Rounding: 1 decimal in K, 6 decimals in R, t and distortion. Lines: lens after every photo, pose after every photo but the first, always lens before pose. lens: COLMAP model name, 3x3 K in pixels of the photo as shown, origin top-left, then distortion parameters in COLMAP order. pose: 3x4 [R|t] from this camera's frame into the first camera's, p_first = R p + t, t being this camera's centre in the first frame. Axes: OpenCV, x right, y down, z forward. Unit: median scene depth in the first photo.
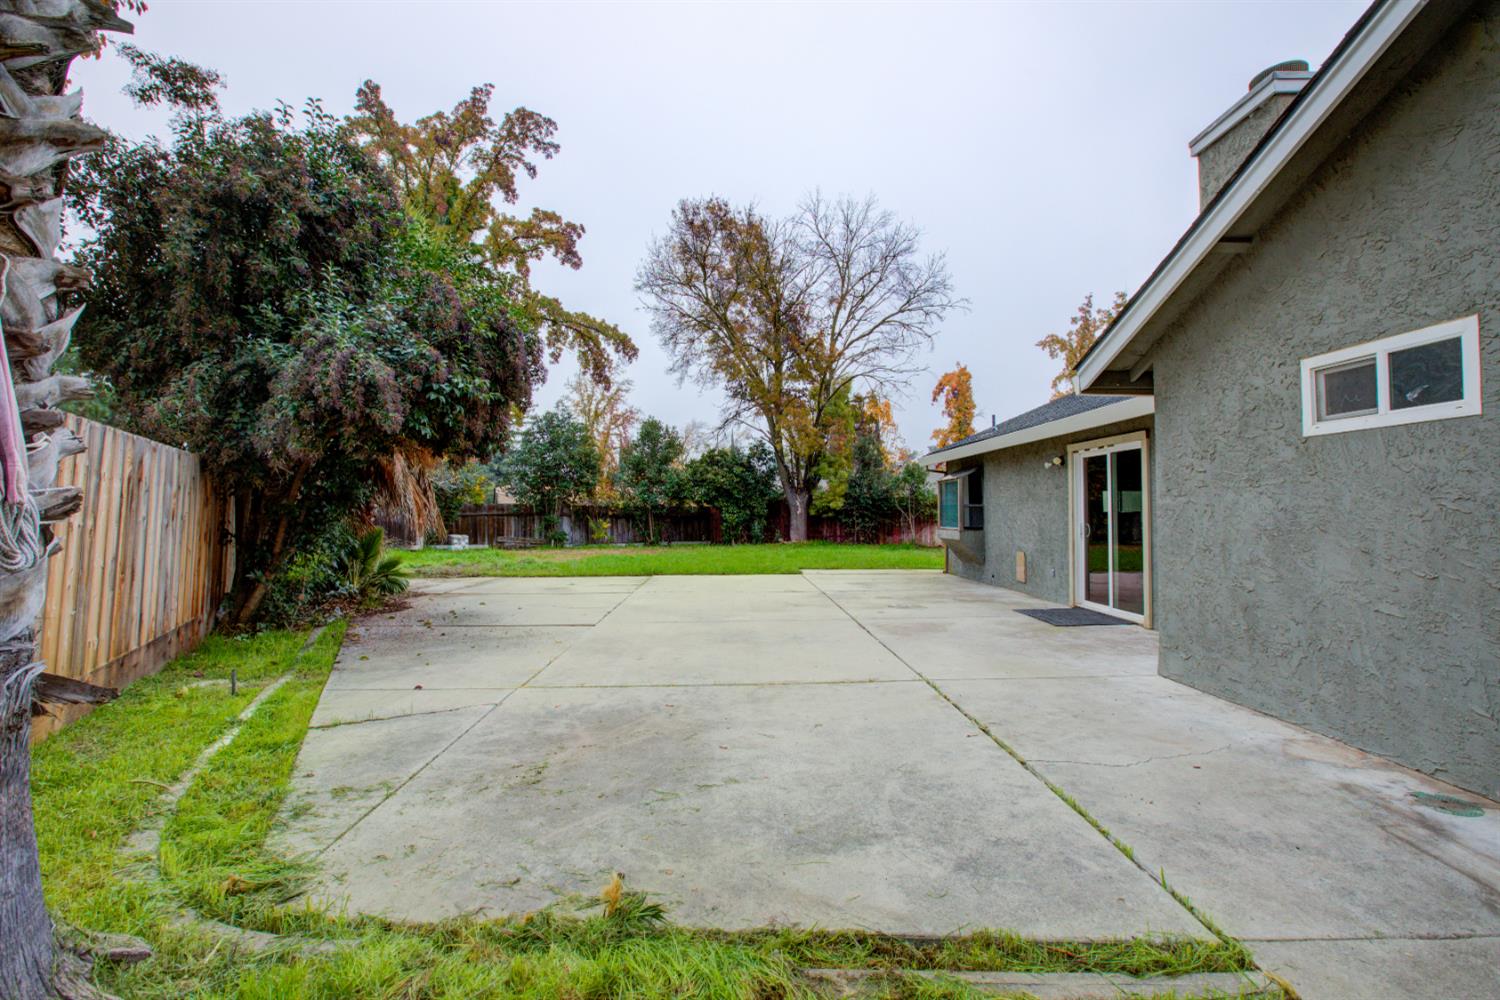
lens RADIAL K [[687.9, 0, 747.7], [0, 687.9, 500.7], [0, 0, 1]] dist [-0.004585, 0.001263]
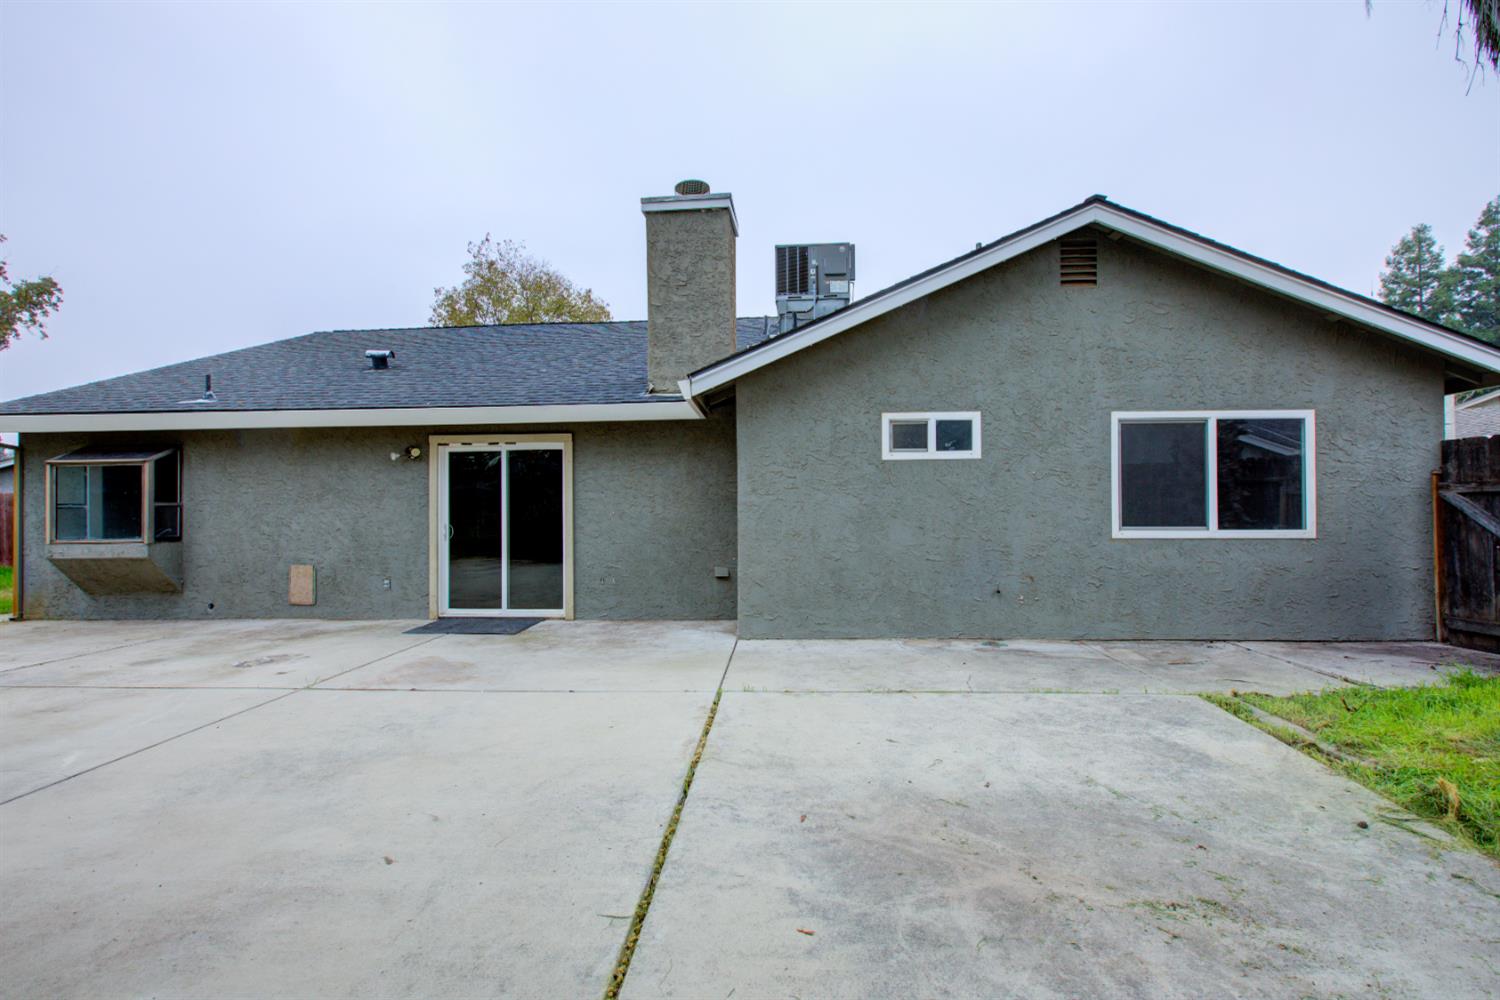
lens RADIAL K [[687.9, 0, 747.7], [0, 687.9, 500.7], [0, 0, 1]] dist [-0.004585, 0.001263]
pose [[0.082833, 0.022141, 0.996317, -0.913675], [-0.006411, 0.999744, -0.021685, 0.045053], [-0.996543, -0.004591, 0.082954, 1.270660]]
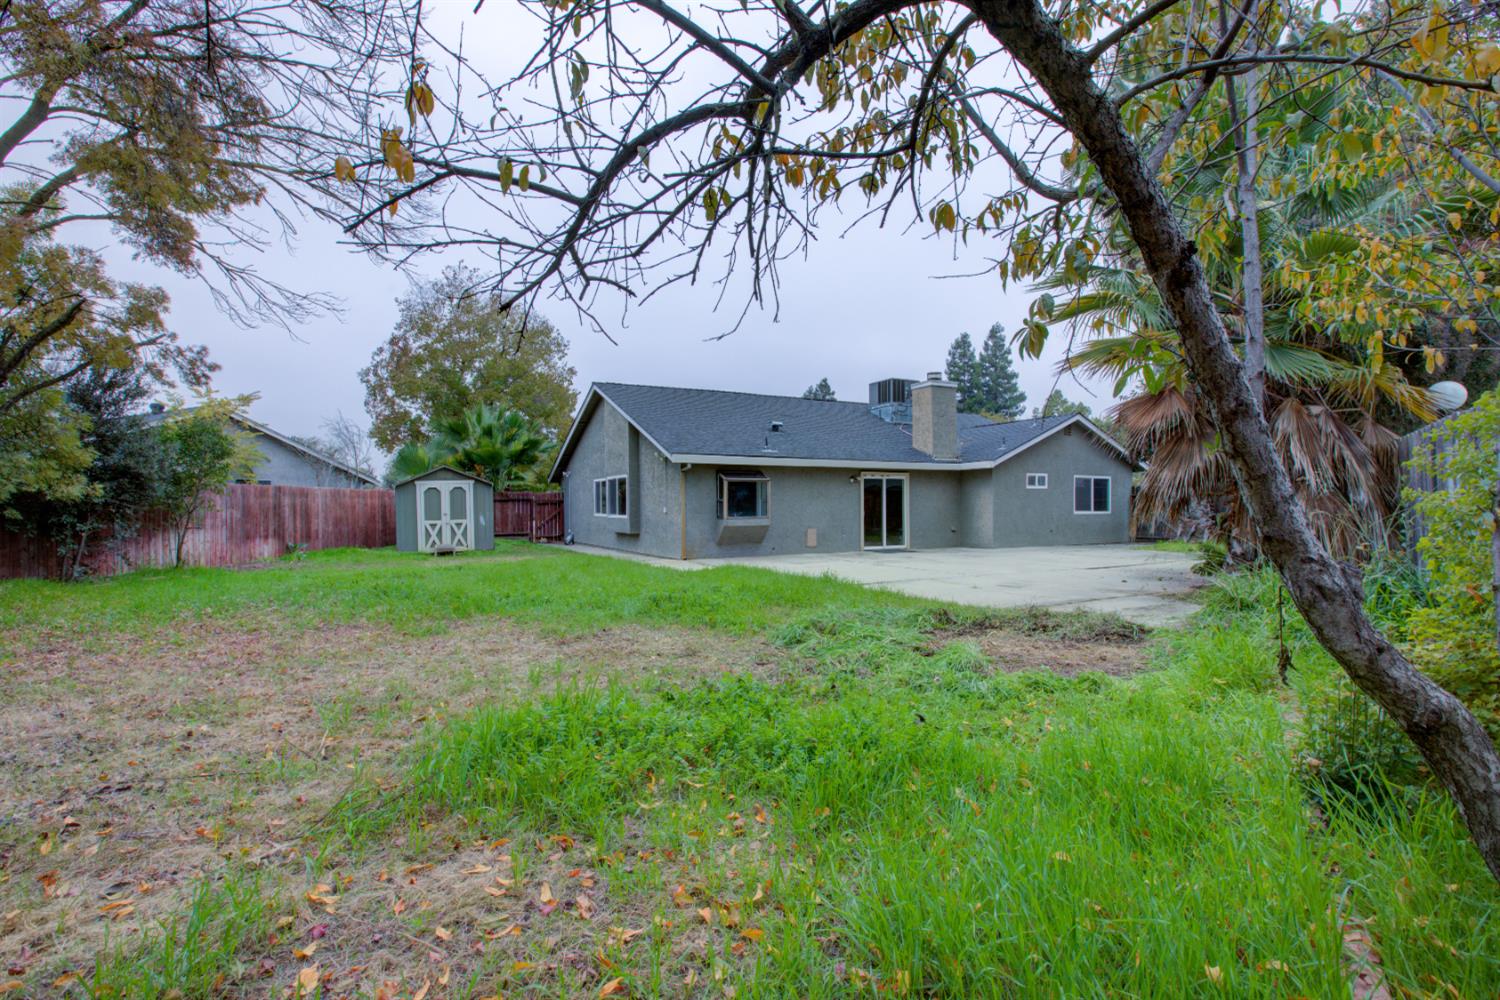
lens RADIAL K [[680.3, 0, 741.2], [0, 680.3, 507.8], [0, 0, 1]] dist [-0.010072, 0.000208]
pose [[-0.445100, 0.005502, 0.895464, -2.874382], [-0.005785, 0.999943, -0.009019, 0.110933], [-0.895462, -0.009195, -0.445042, 5.411452]]
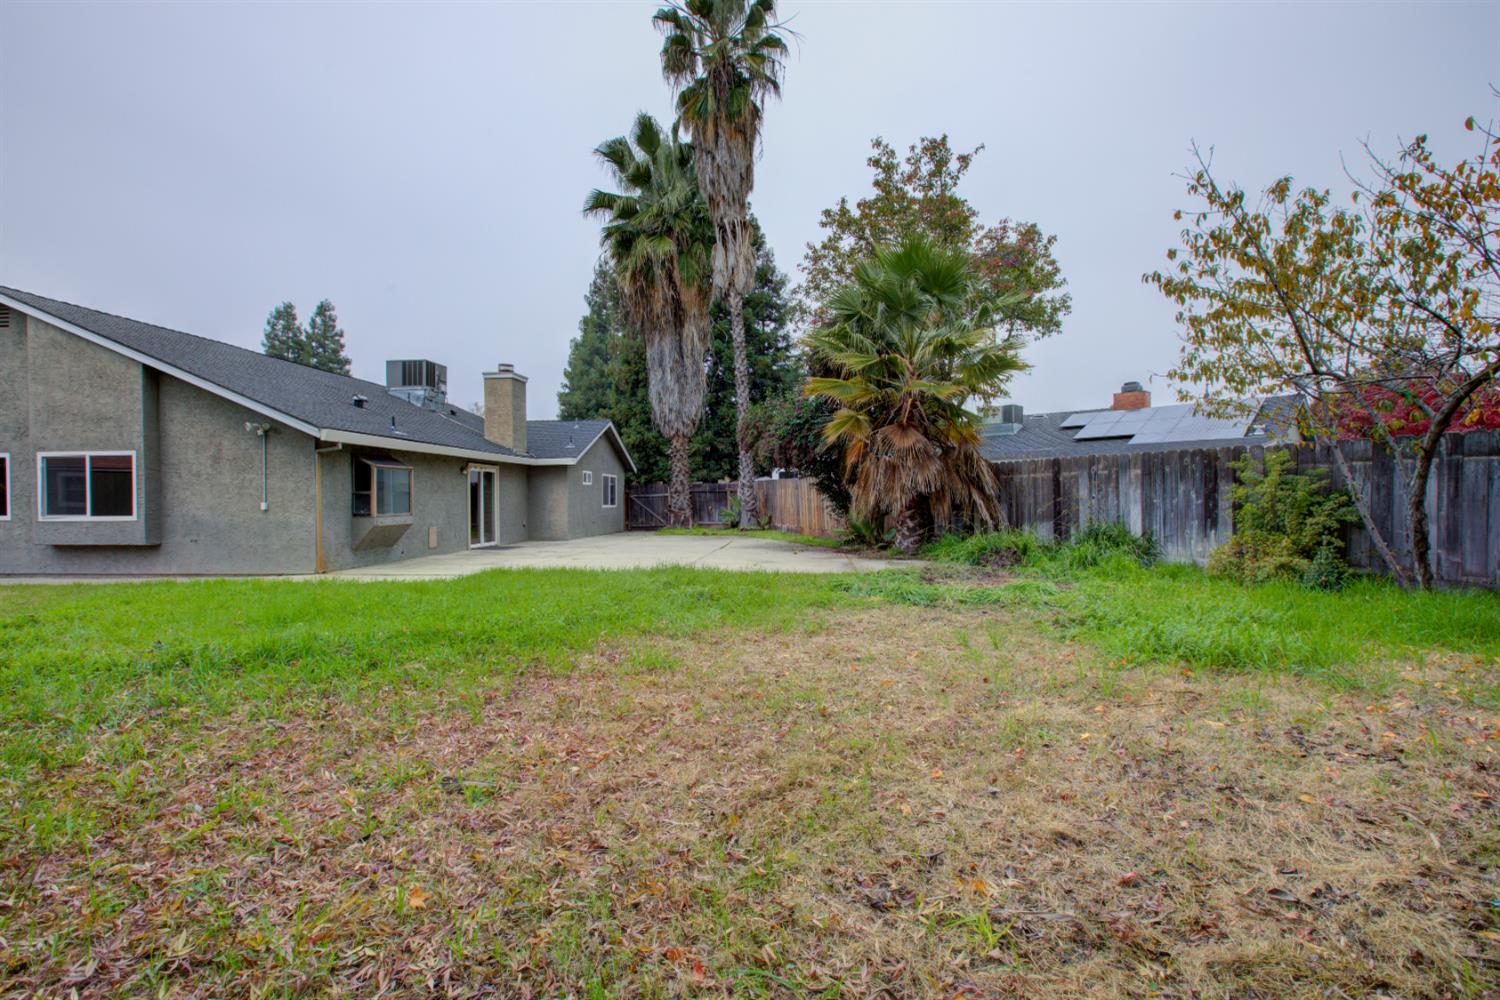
lens RADIAL K [[687.9, 0, 747.7], [0, 687.9, 500.7], [0, 0, 1]] dist [-0.004585, 0.001263]
pose [[-0.993765, 0.015711, 0.110382, -1.160292], [0.014558, 0.999831, -0.011244, 0.128656], [-0.110540, -0.009567, -0.993826, 6.762109]]
